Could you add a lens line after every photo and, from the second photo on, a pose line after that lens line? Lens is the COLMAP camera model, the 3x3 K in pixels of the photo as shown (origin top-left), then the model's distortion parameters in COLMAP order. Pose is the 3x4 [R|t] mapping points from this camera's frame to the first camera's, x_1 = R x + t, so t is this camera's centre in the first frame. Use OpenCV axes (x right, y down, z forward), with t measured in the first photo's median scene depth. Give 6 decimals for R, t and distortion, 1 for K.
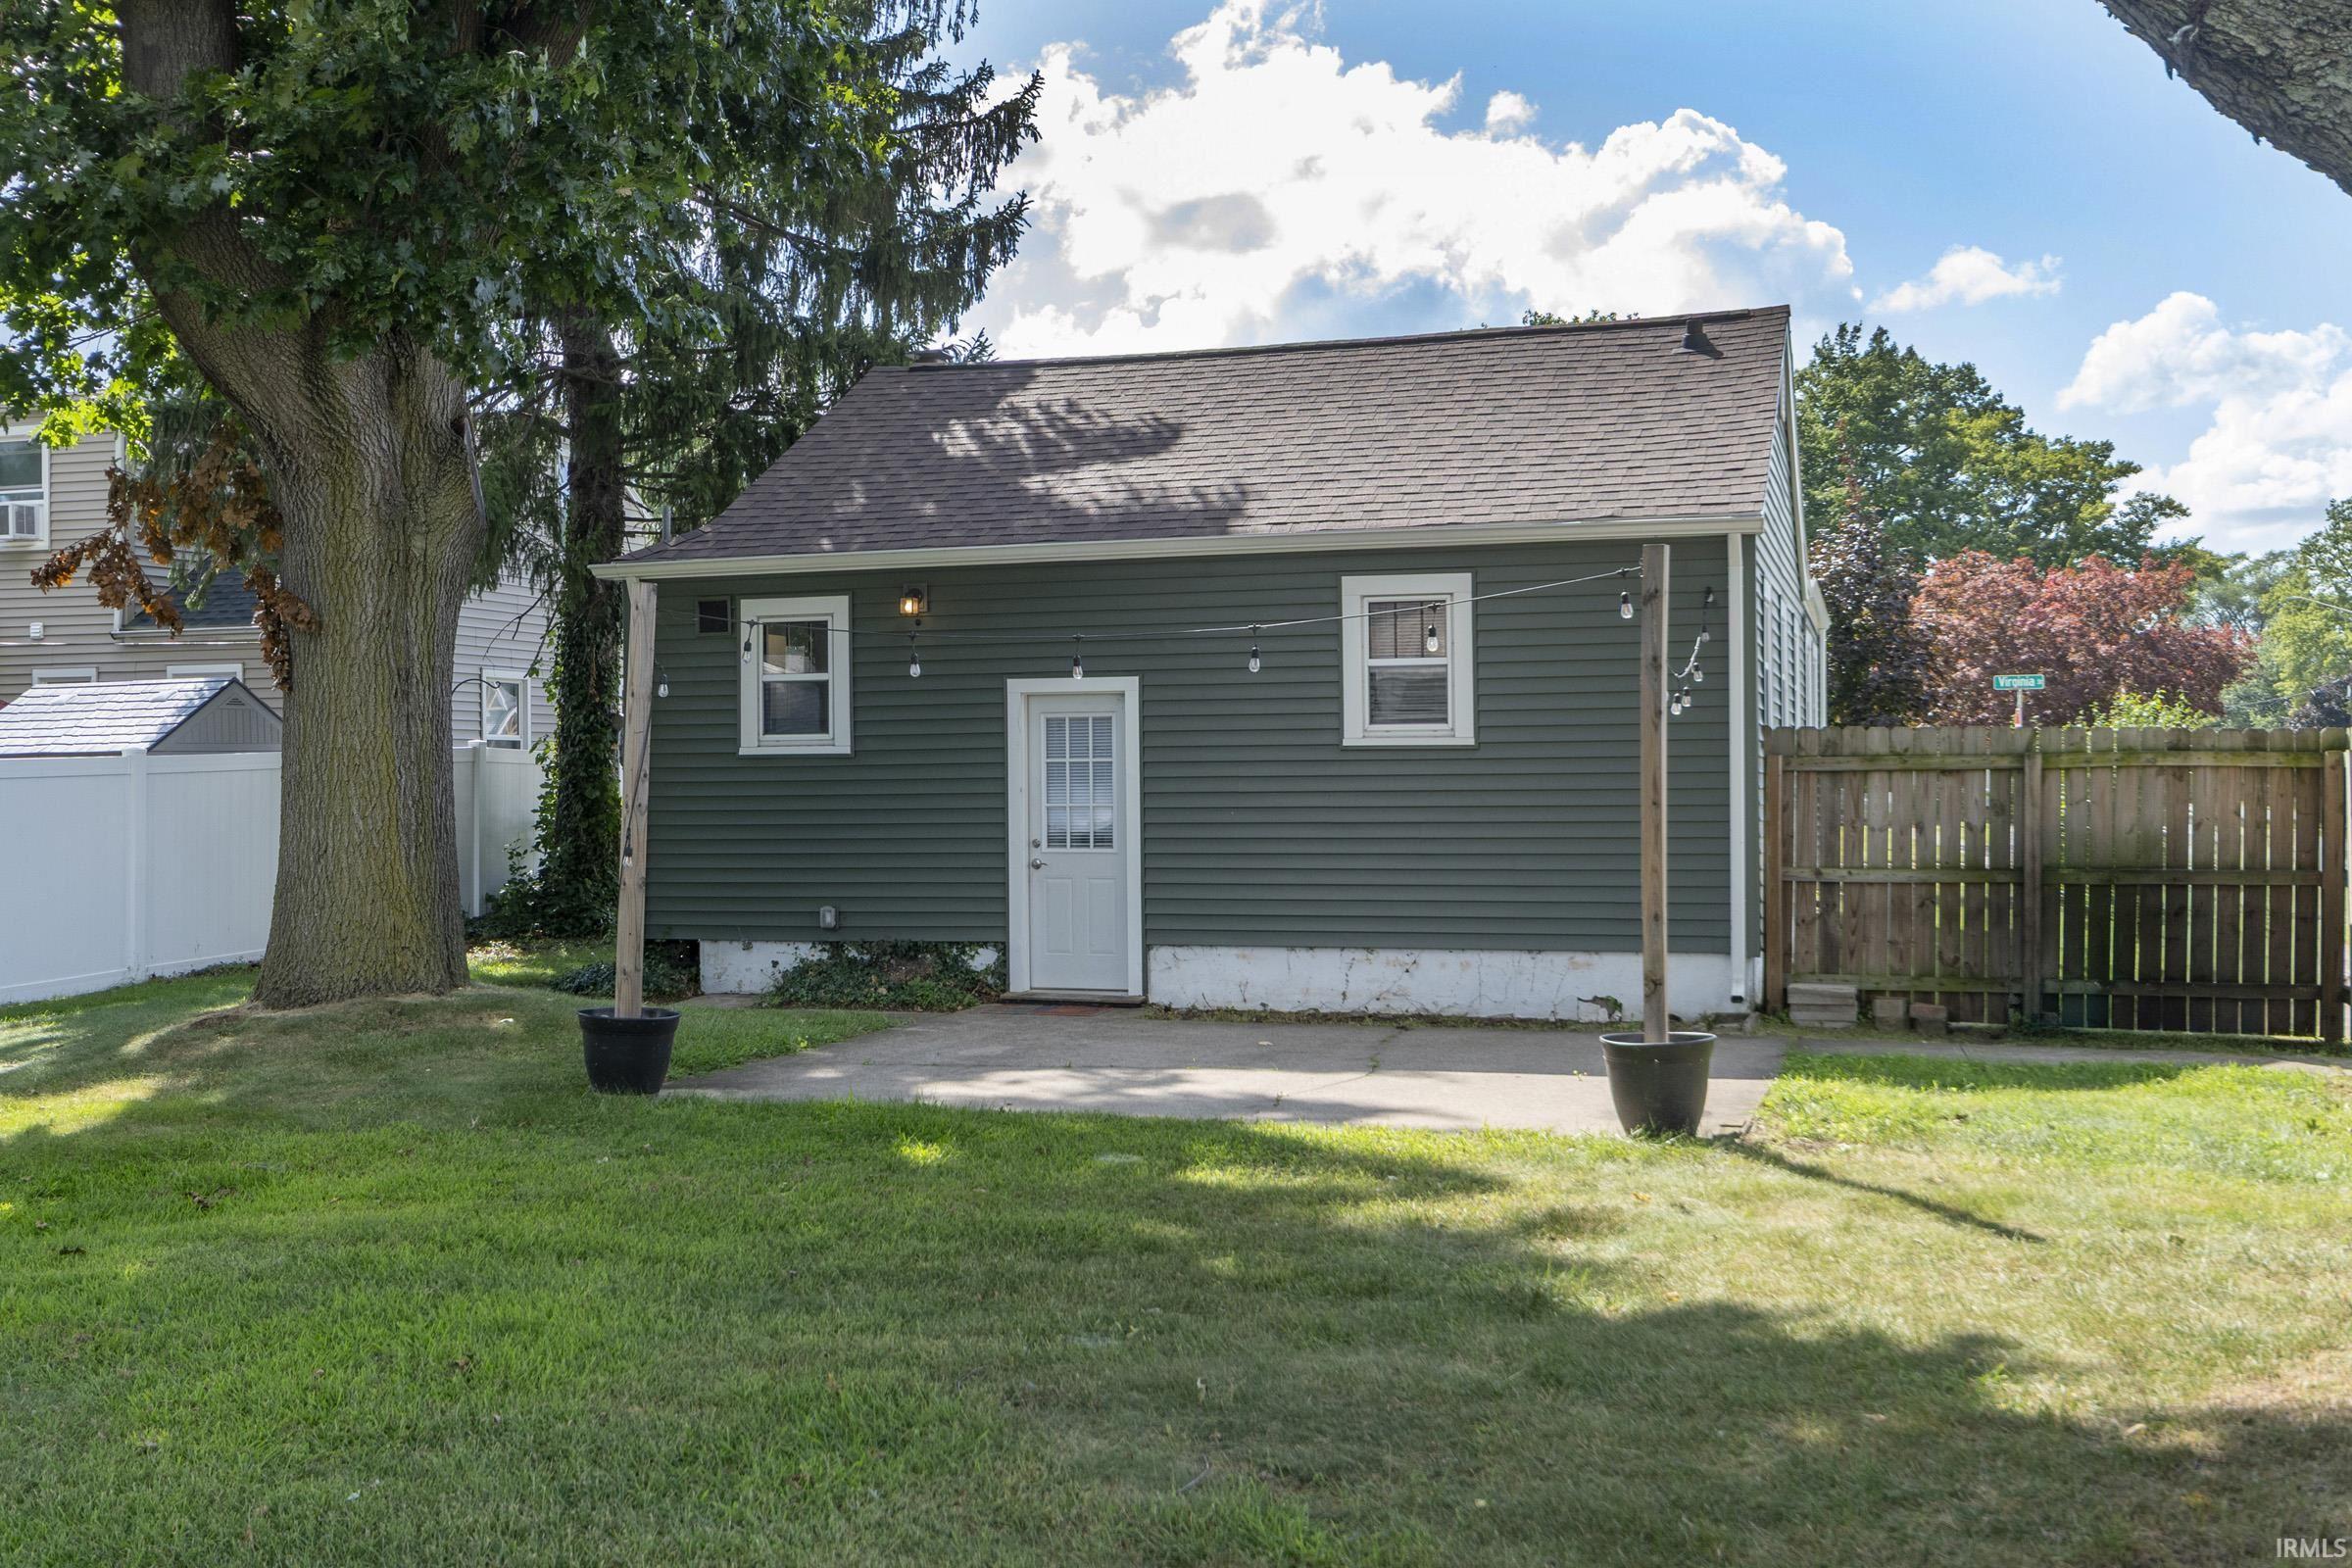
lens RADIAL K [[2376.7, 0, 1135.3], [0, 2376.7, 731.0], [0, 0, 1]] dist [0.007735, 0.018073]
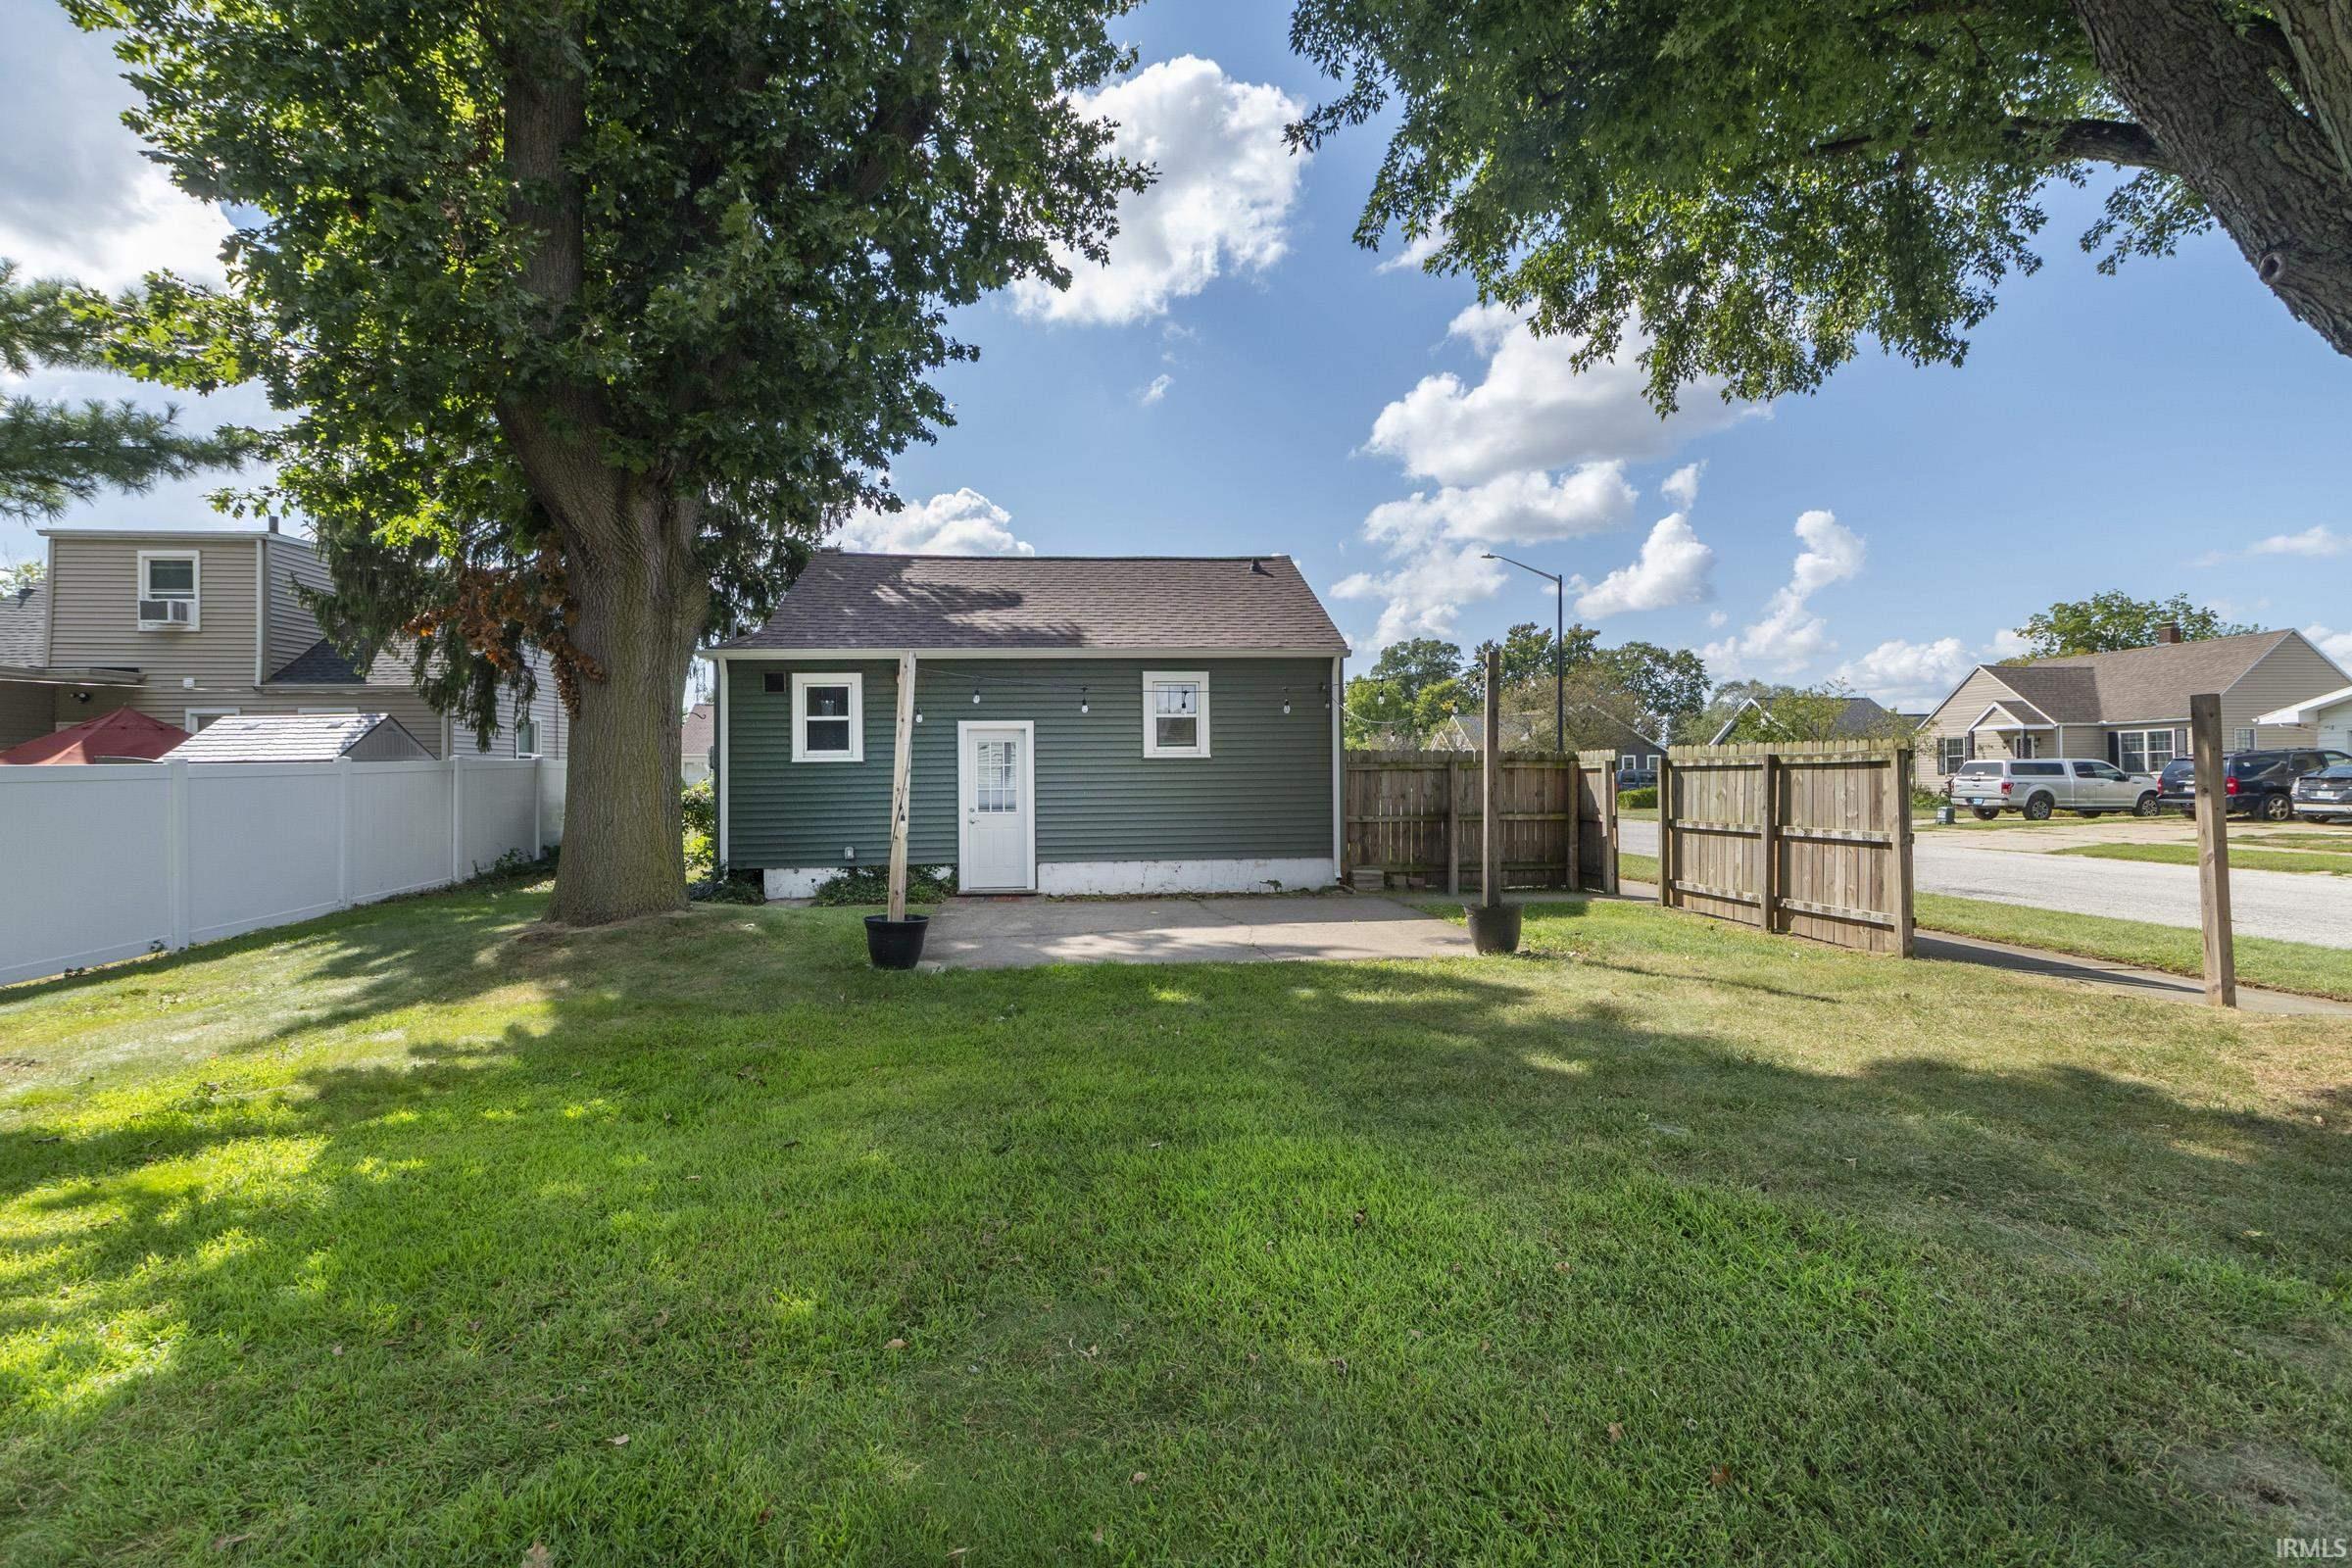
lens RADIAL K [[1041.0, 0, 1178.5], [0, 1041.0, 774.1], [0, 0, 1]] dist [-0.001183, -0.001000]
pose [[0.918007, -0.001453, 0.396561, -0.217587], [-0.004905, 0.999875, 0.015018, 0.006272], [-0.396534, -0.015732, 0.917885, 0.190839]]
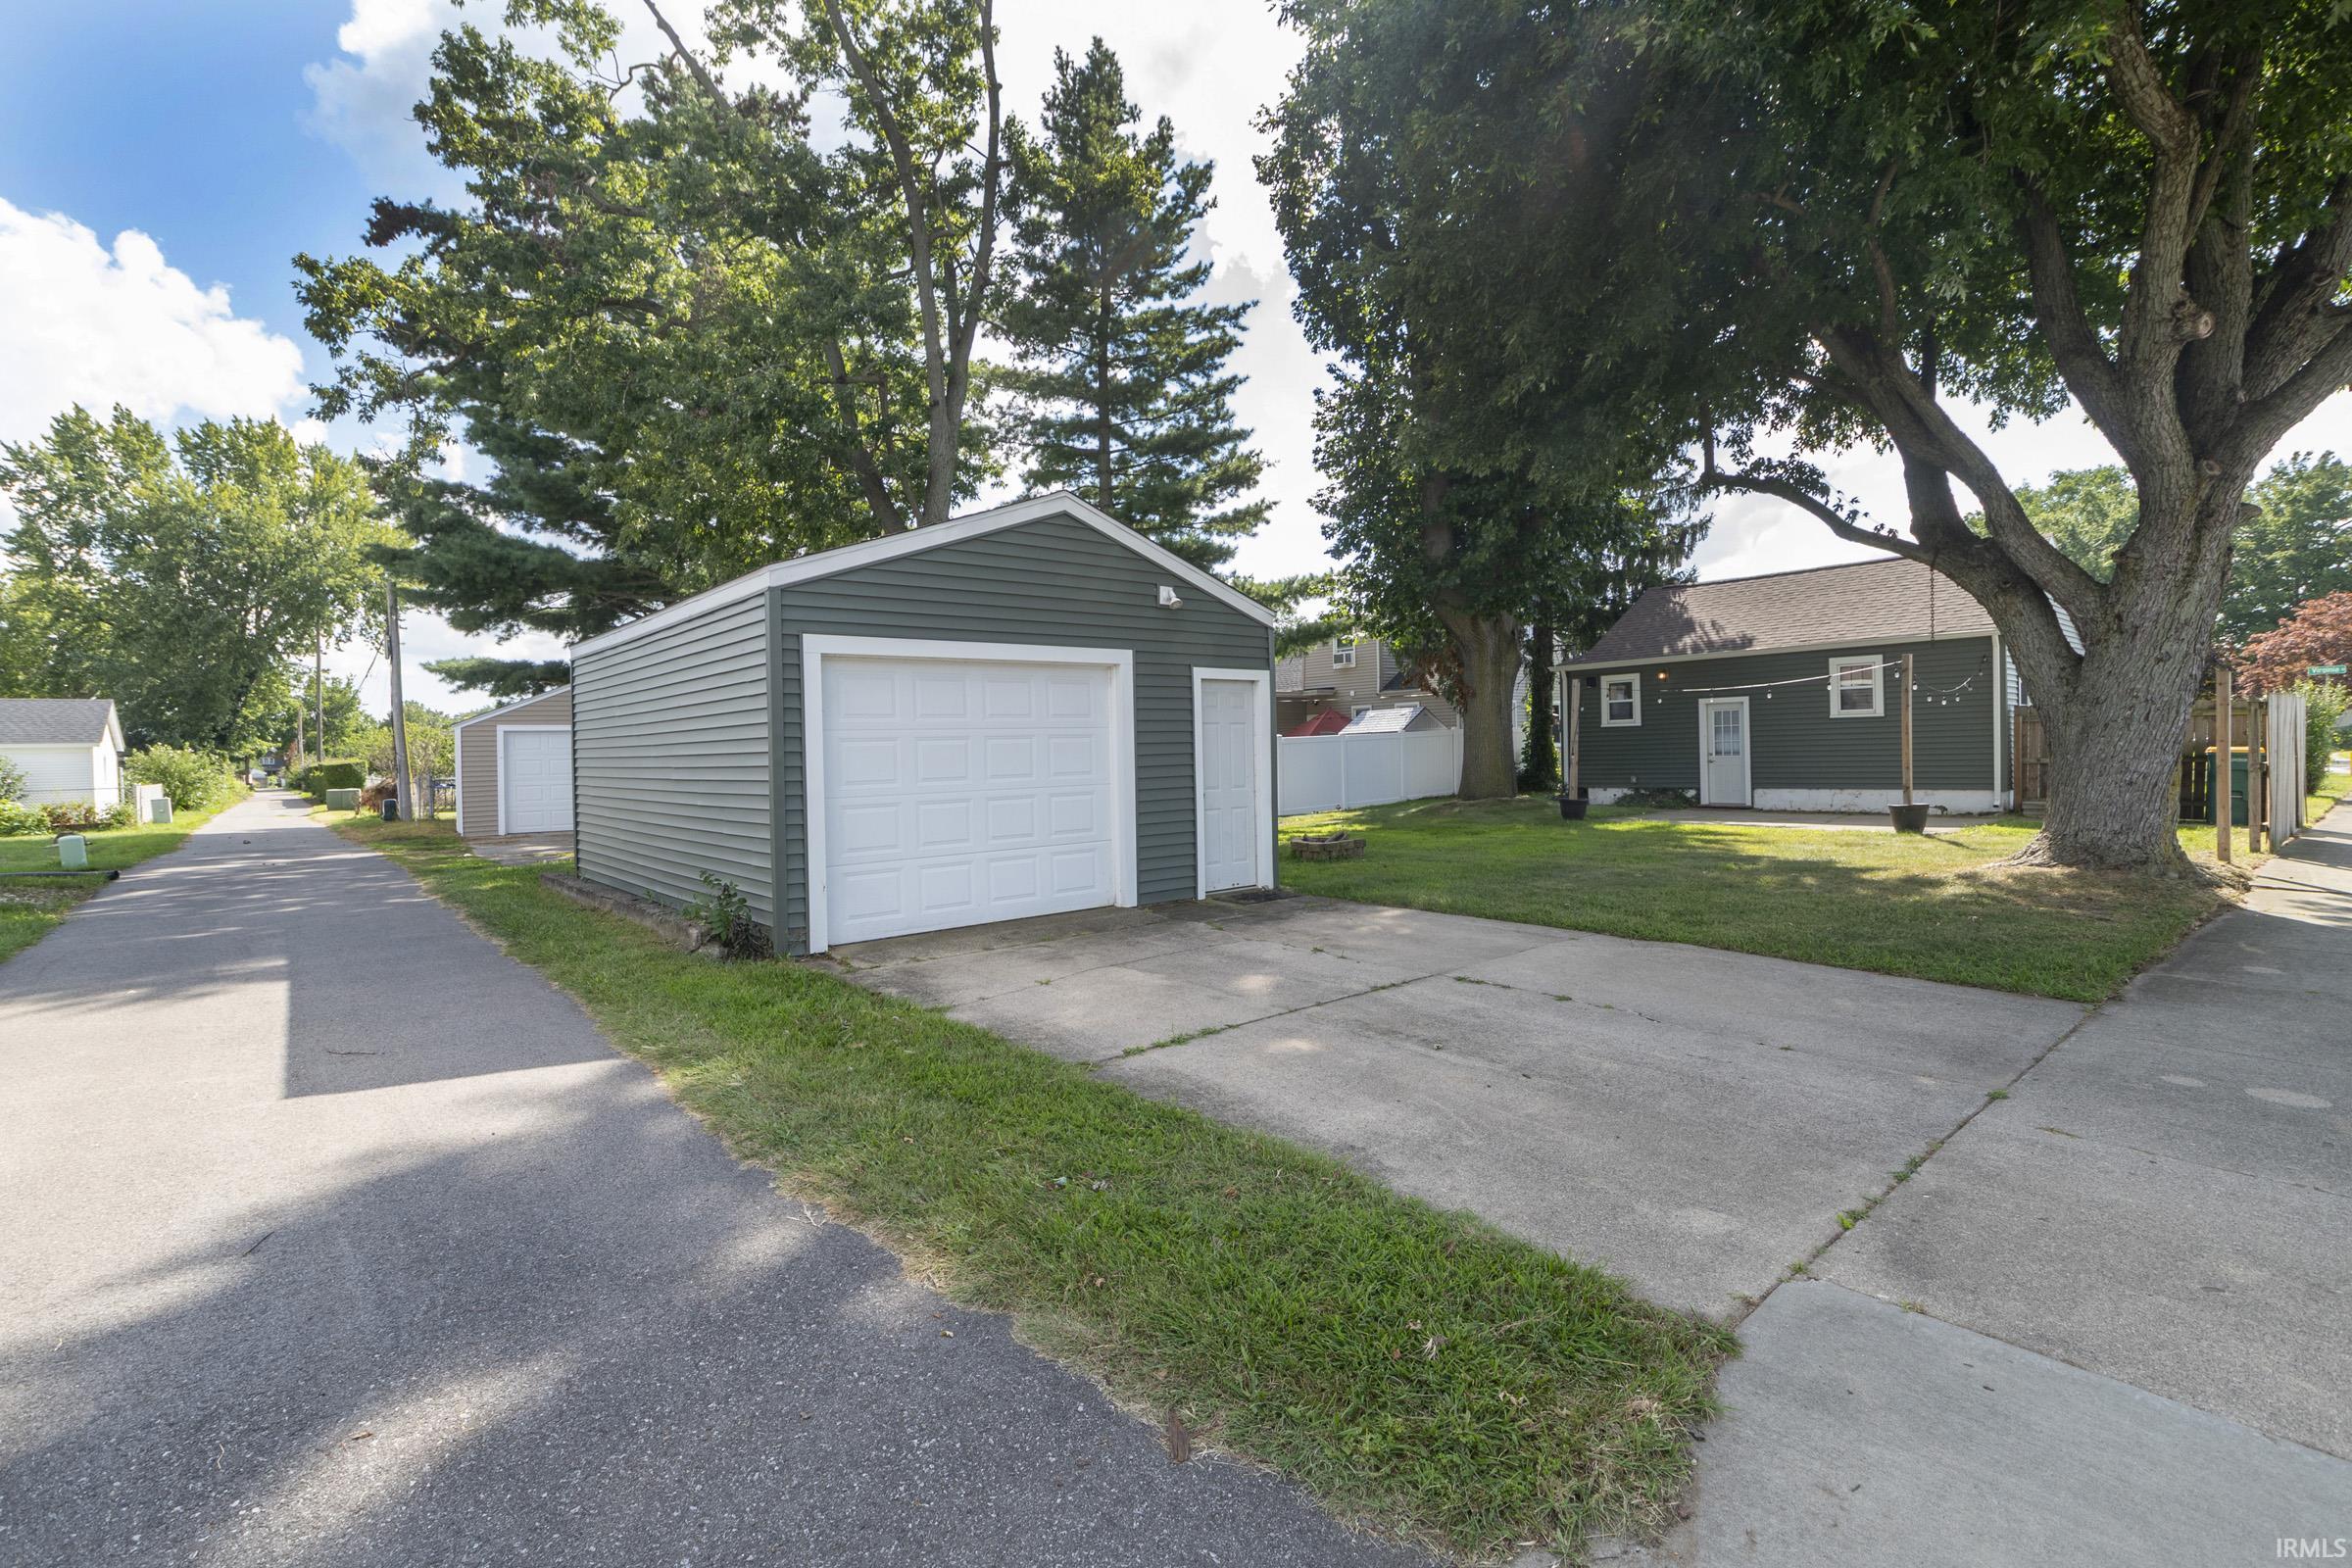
lens RADIAL K [[1061.9, 0, 1151.2], [0, 1061.9, 768.7], [0, 0, 1]] dist [0.002532, -0.000127]
pose [[0.850894, -0.006293, -0.525301, 0.061527], [0.029702, 0.998905, 0.036145, -0.002917], [0.524498, -0.046358, 0.850149, -0.491728]]
